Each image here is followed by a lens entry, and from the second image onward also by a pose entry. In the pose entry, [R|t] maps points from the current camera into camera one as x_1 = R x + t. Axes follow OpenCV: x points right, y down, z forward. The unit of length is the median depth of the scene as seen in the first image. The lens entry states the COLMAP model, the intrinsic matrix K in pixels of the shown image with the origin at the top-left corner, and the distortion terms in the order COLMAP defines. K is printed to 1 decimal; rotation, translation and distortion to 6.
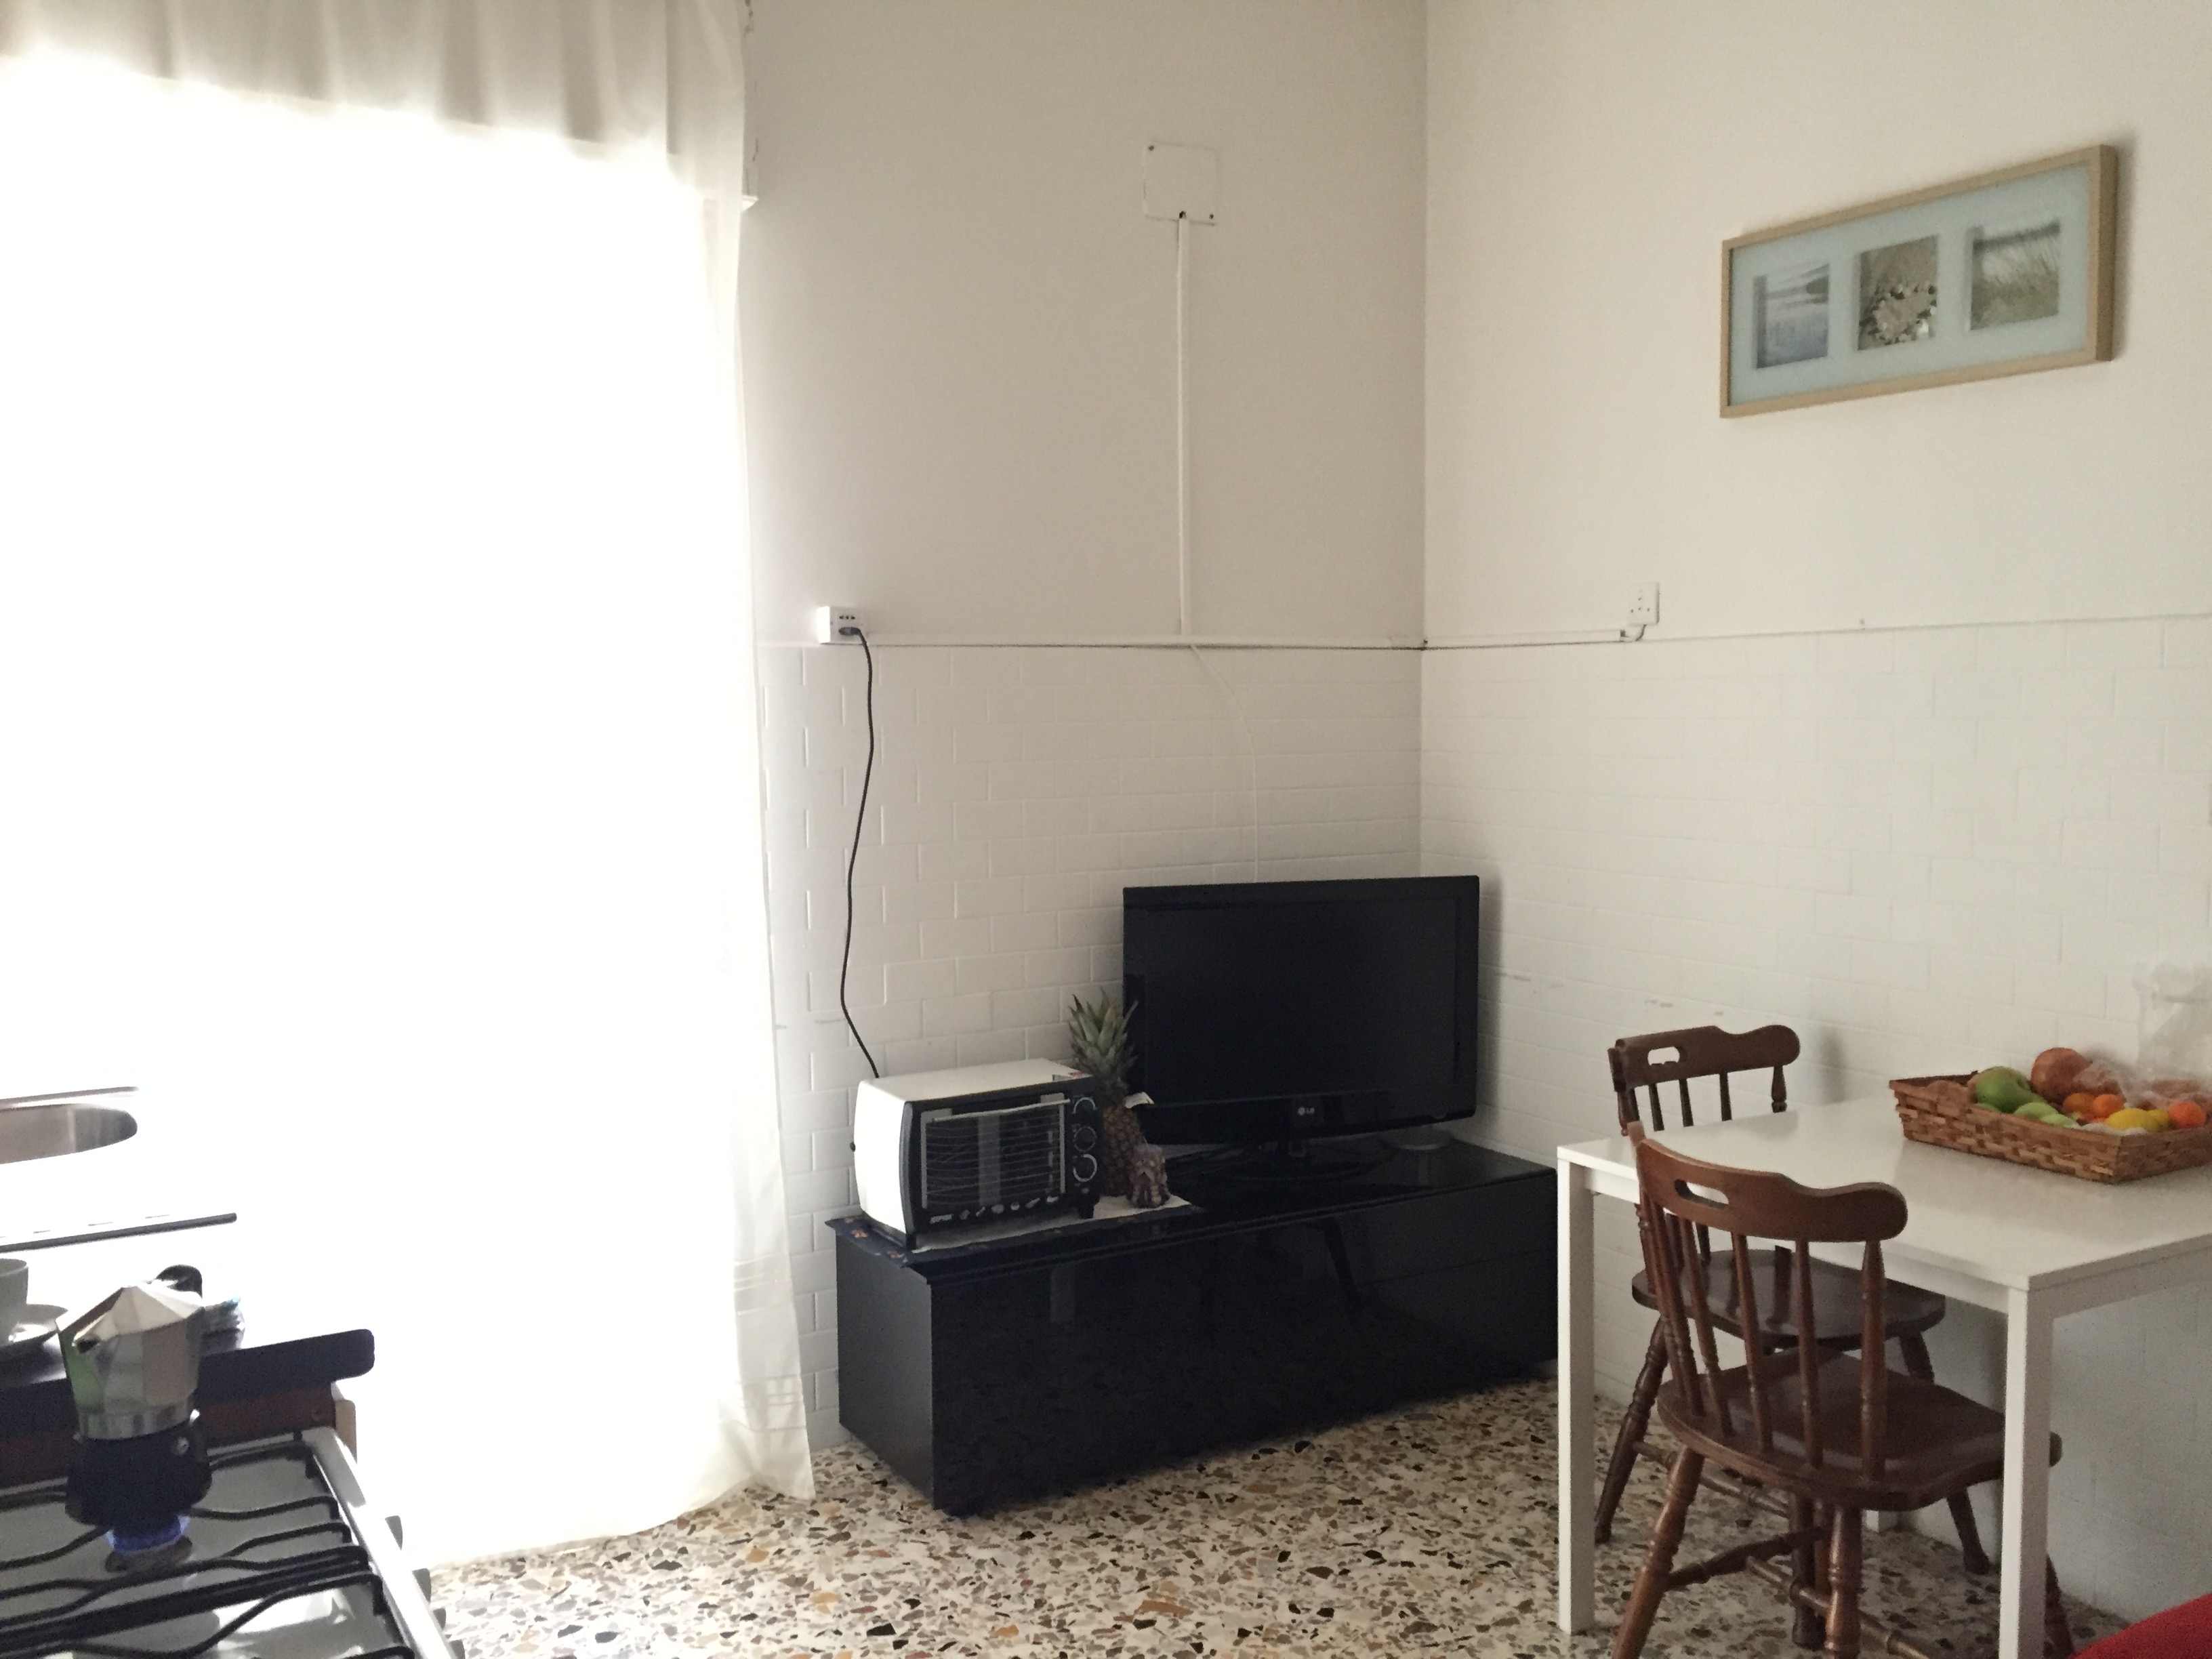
lens RADIAL K [[1872.5, 0, 1111.8], [0, 1872.5, 831.1], [0, 0, 1]] dist [0.081938, -0.094373]
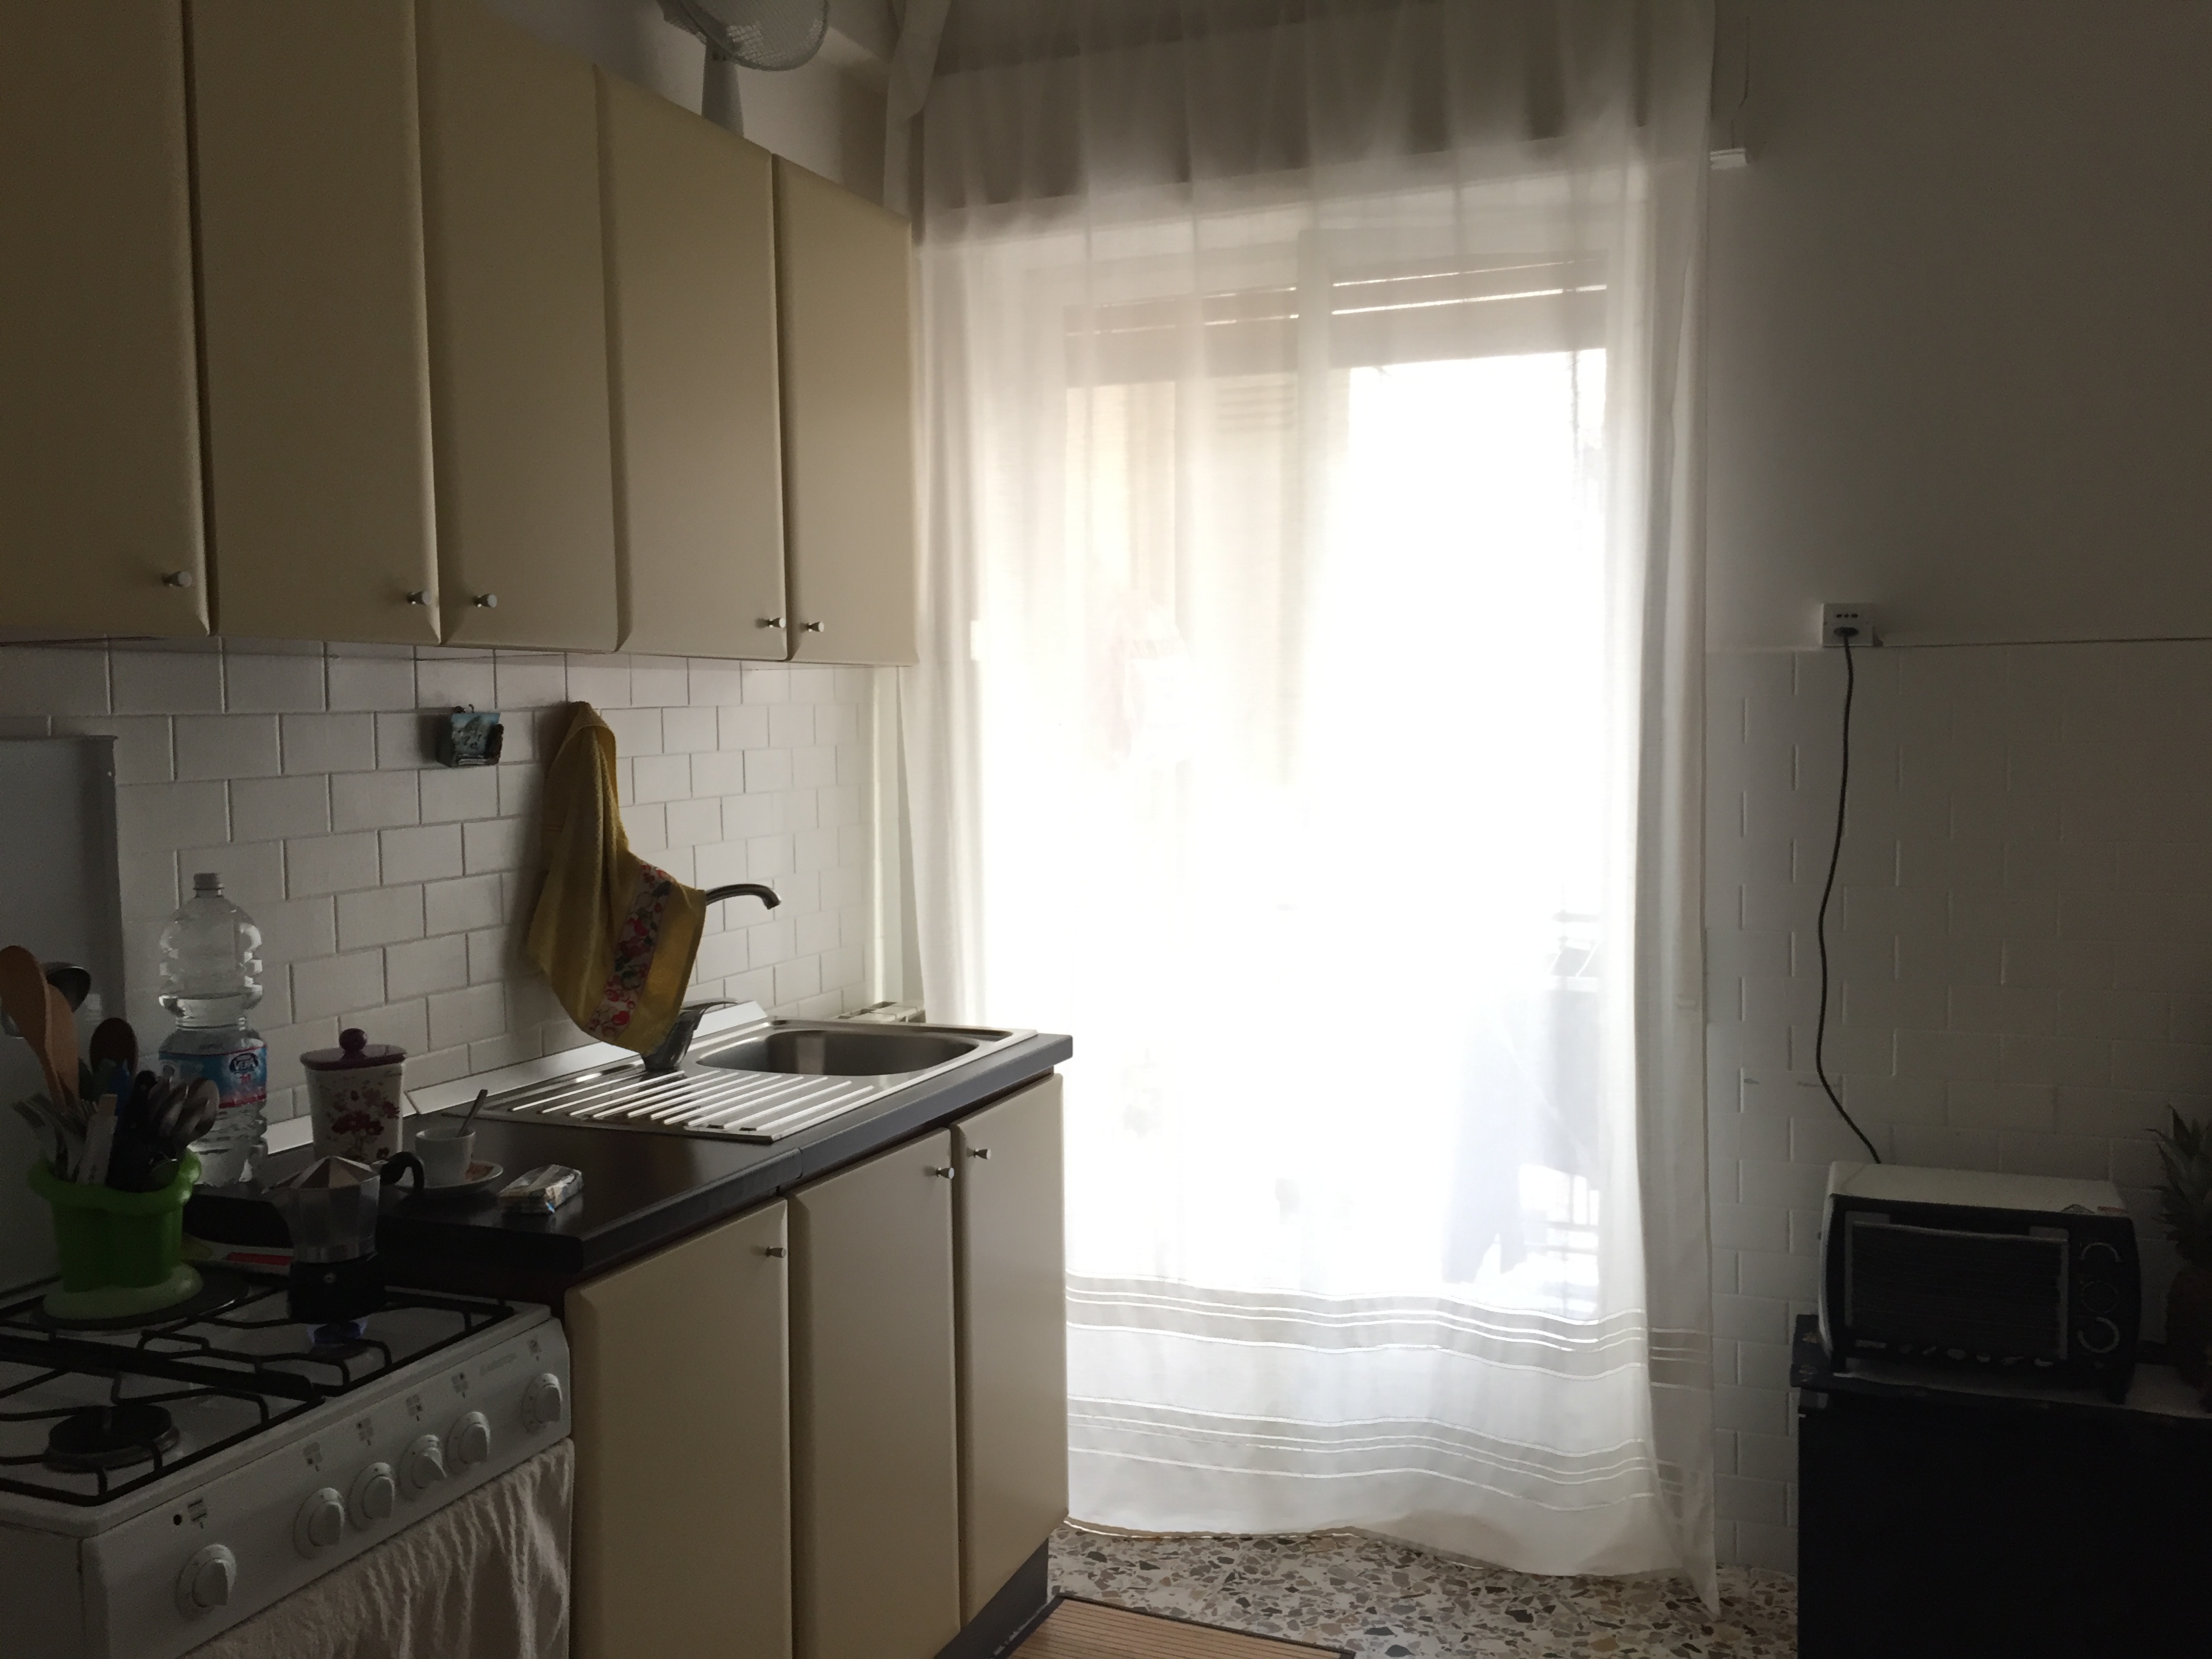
lens RADIAL K [[1872.5, 0, 1116.3], [0, 1872.5, 846.5], [0, 0, 1]] dist [0.081938, -0.094373]
pose [[0.595179, 0.056260, -0.801621, 0.449405], [-0.043902, 0.998333, 0.037470, -0.034670], [0.802393, 0.012892, 0.596657, 0.288850]]
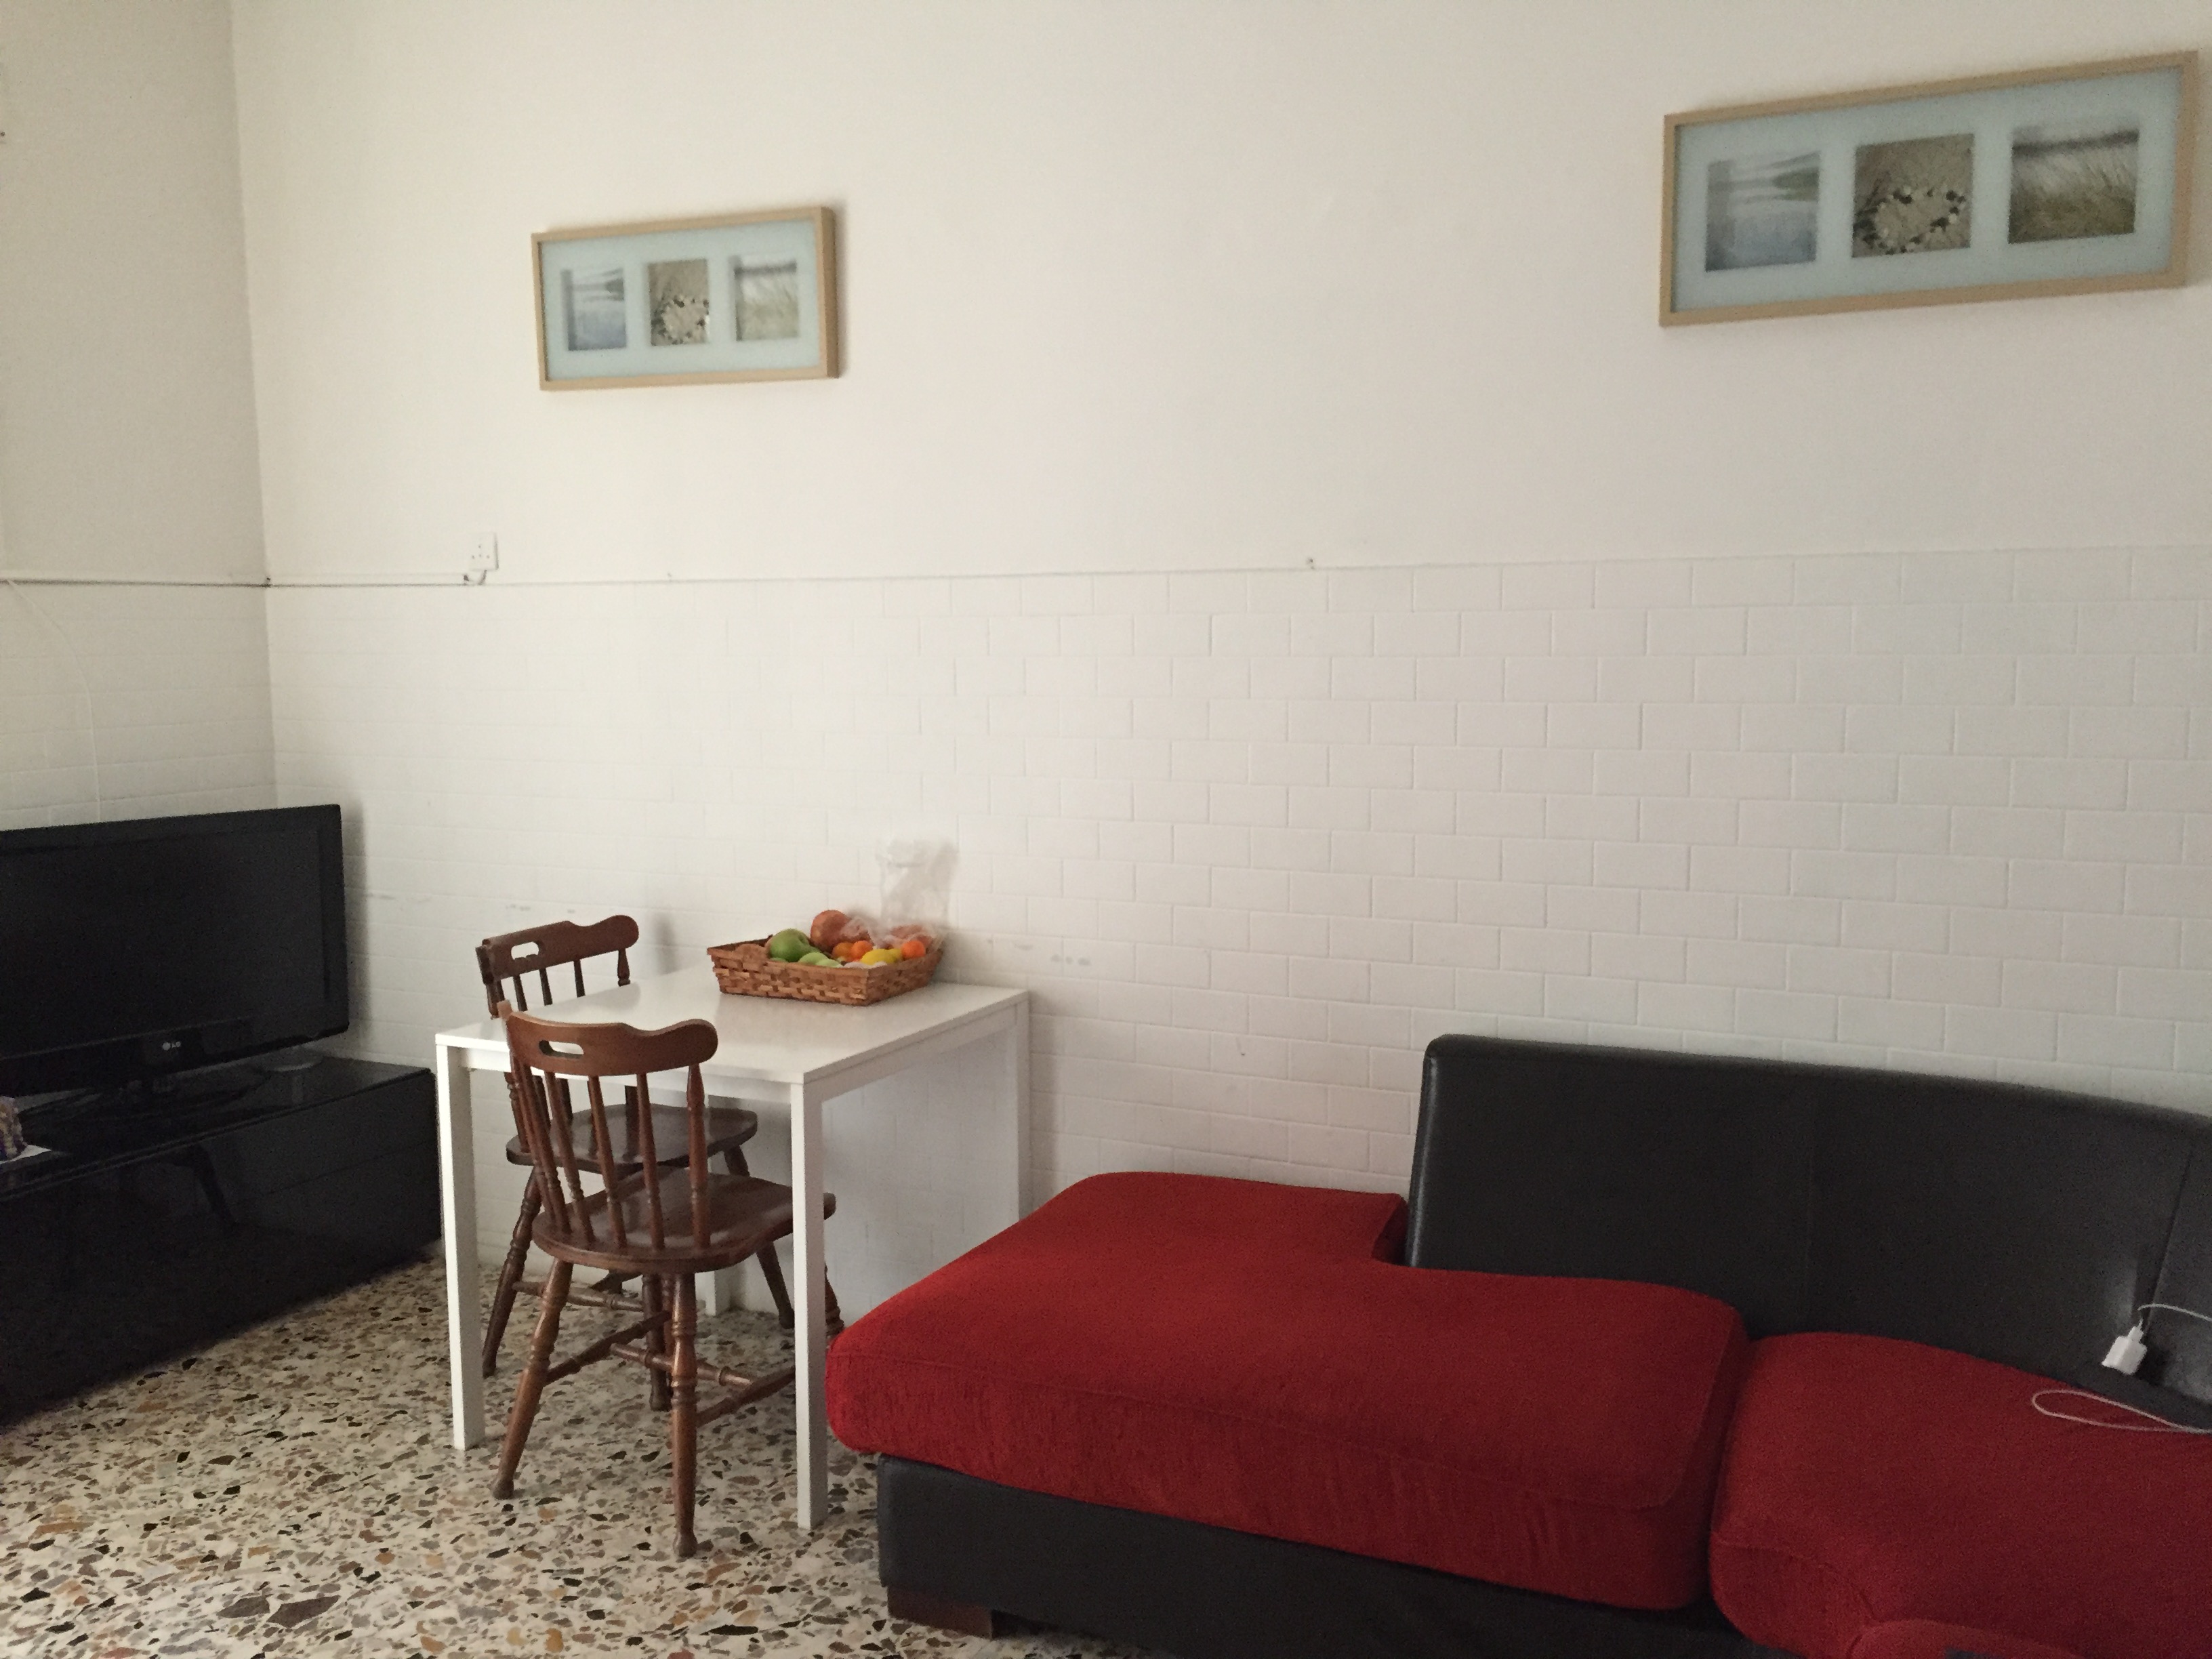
lens RADIAL K [[1872.5, 0, 1104.4], [0, 1872.5, 826.0], [0, 0, 1]] dist [0.081938, -0.094373]
pose [[0.830332, -0.060860, 0.553935, -0.045691], [0.039655, 0.997952, 0.050202, -0.000242], [-0.555856, -0.019718, 0.831045, -0.148786]]
